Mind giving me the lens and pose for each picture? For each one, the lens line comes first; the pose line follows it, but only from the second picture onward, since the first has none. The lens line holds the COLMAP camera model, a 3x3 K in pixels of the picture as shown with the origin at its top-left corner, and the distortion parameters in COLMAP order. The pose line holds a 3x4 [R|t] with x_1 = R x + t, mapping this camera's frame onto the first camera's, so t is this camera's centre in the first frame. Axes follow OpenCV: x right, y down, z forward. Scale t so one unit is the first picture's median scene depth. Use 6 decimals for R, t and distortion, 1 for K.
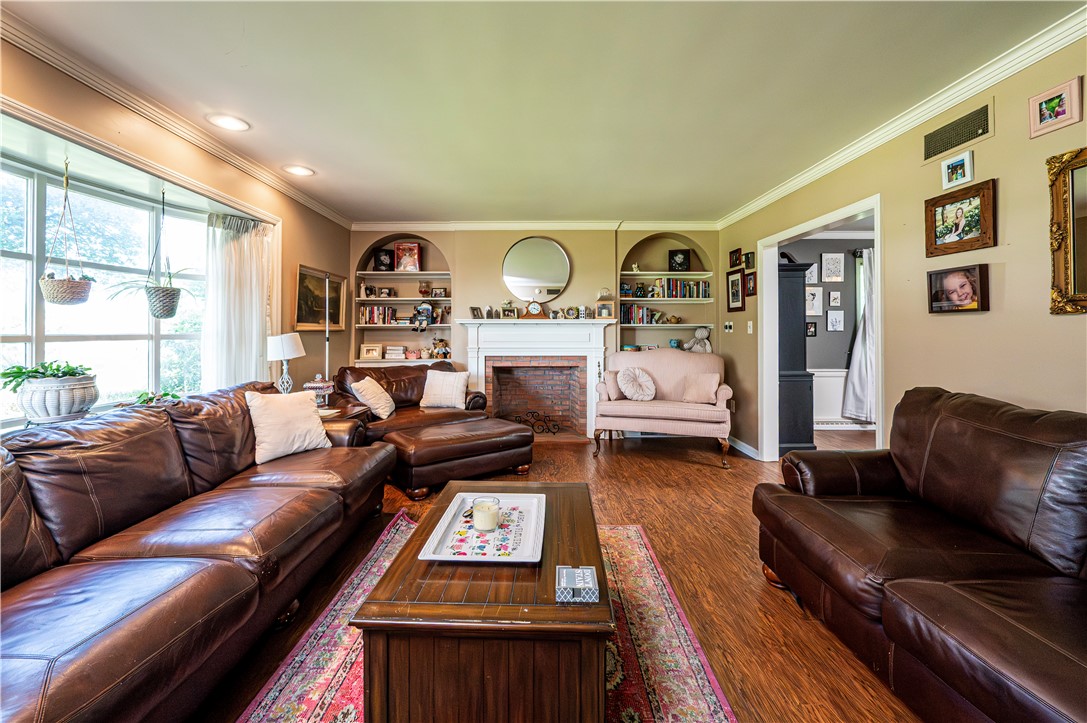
lens RADIAL K [[456.6, 0, 528.2], [0, 456.6, 327.2], [0, 0, 1]] dist [0.000322, 0.000535]
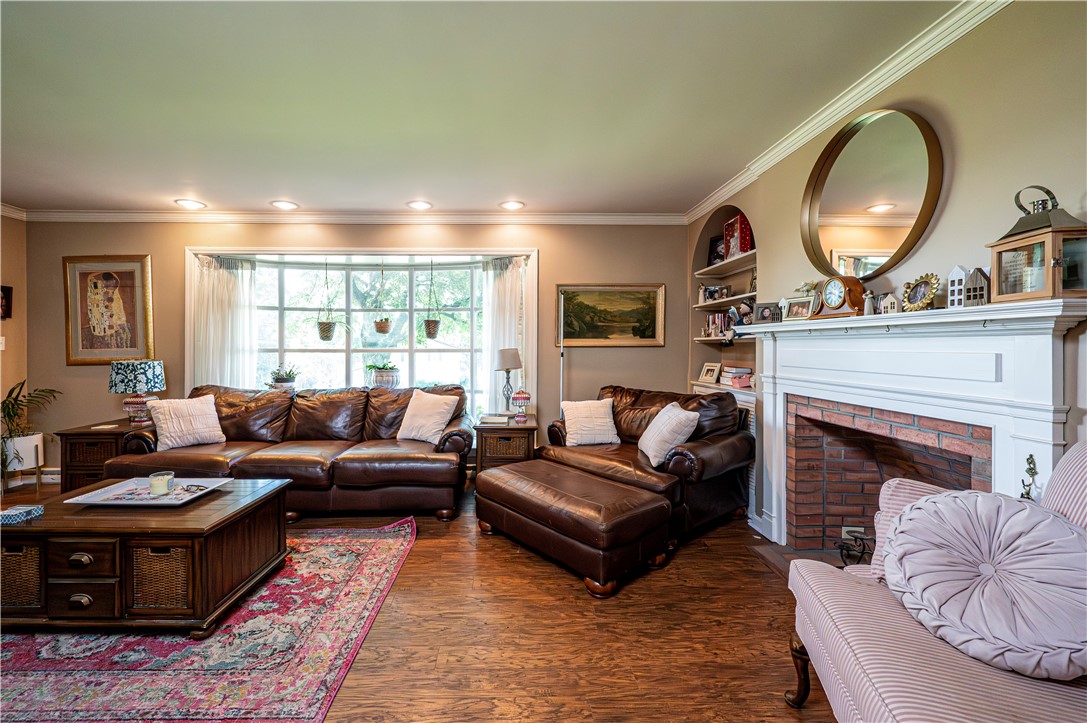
lens RADIAL K [[451.9, 0, 529.1], [0, 451.9, 343.9], [0, 0, 1]] dist [-0.001091, -0.000371]
pose [[0.024702, -0.005222, -0.999681, 0.556914], [0.011875, 0.999917, -0.004930, 0.006491], [0.999624, -0.011749, 0.024762, 0.901077]]
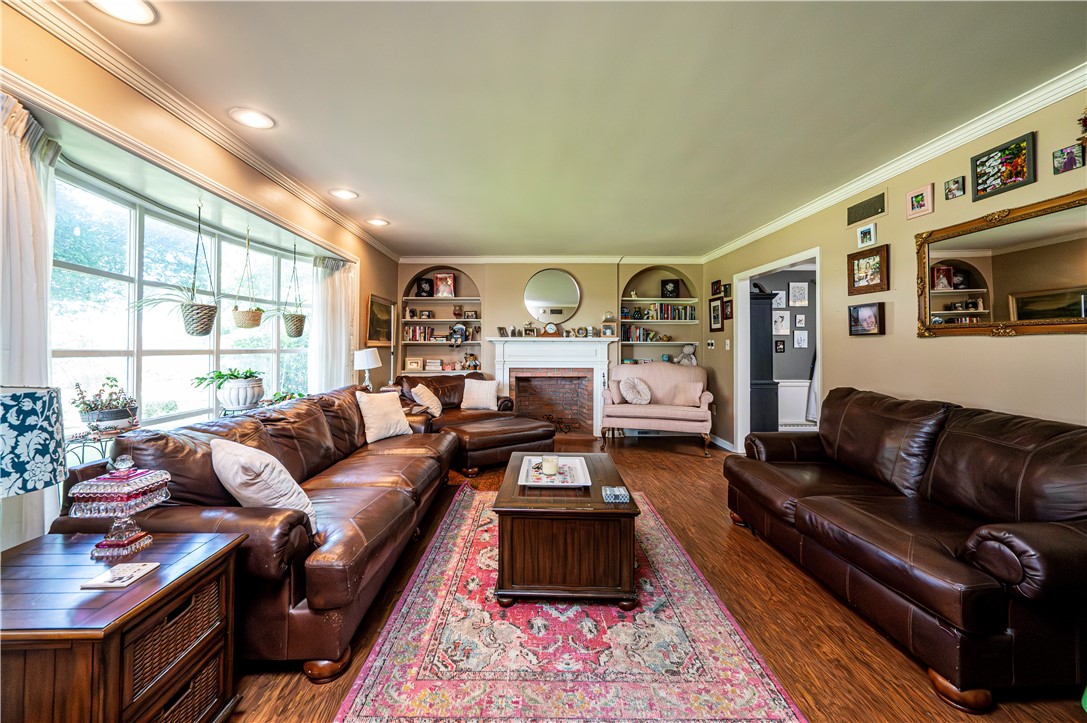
lens RADIAL K [[442.3, 0, 528.1], [0, 442.3, 341.4], [0, 0, 1]] dist [-0.000307, -0.000155]
pose [[0.999897, 0.003087, 0.014040, -0.080871], [-0.003034, 0.999988, -0.003771, -0.003044], [-0.014052, 0.003728, 0.999894, -0.217477]]
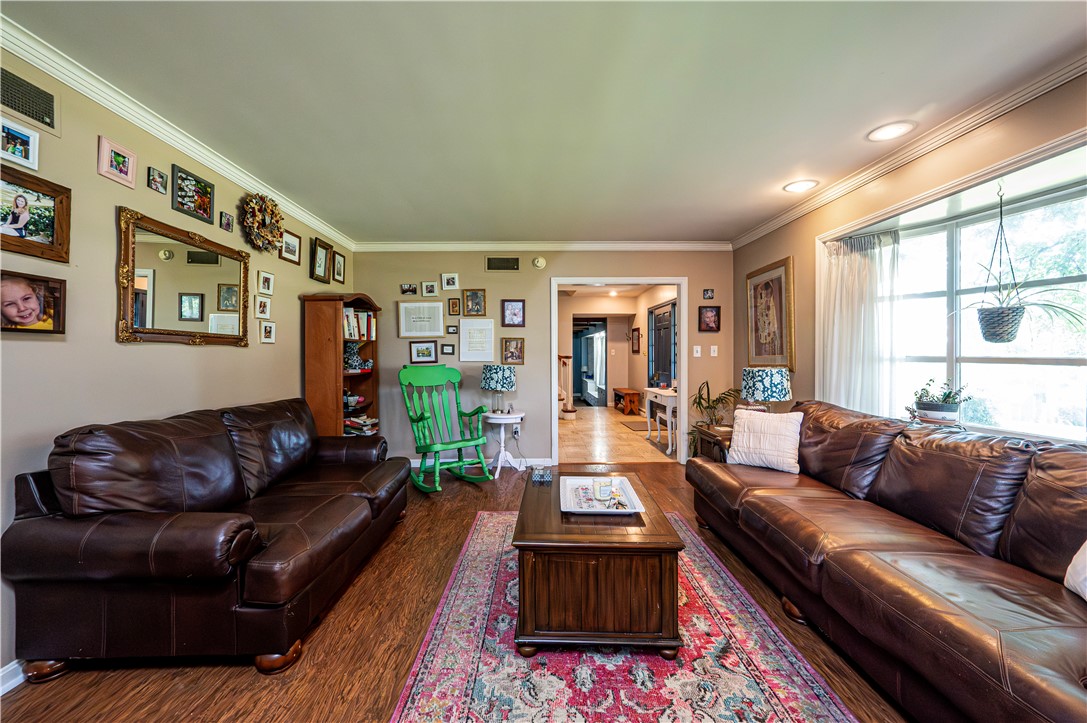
lens RADIAL K [[437.6, 0, 519.6], [0, 437.6, 357.1], [0, 0, 1]] dist [0.000494, 0.000010]
pose [[-0.999754, 0.002144, 0.022057, 0.057451], [0.002045, 0.999988, -0.004502, 0.008185], [-0.022066, -0.004456, -0.999747, 1.016956]]
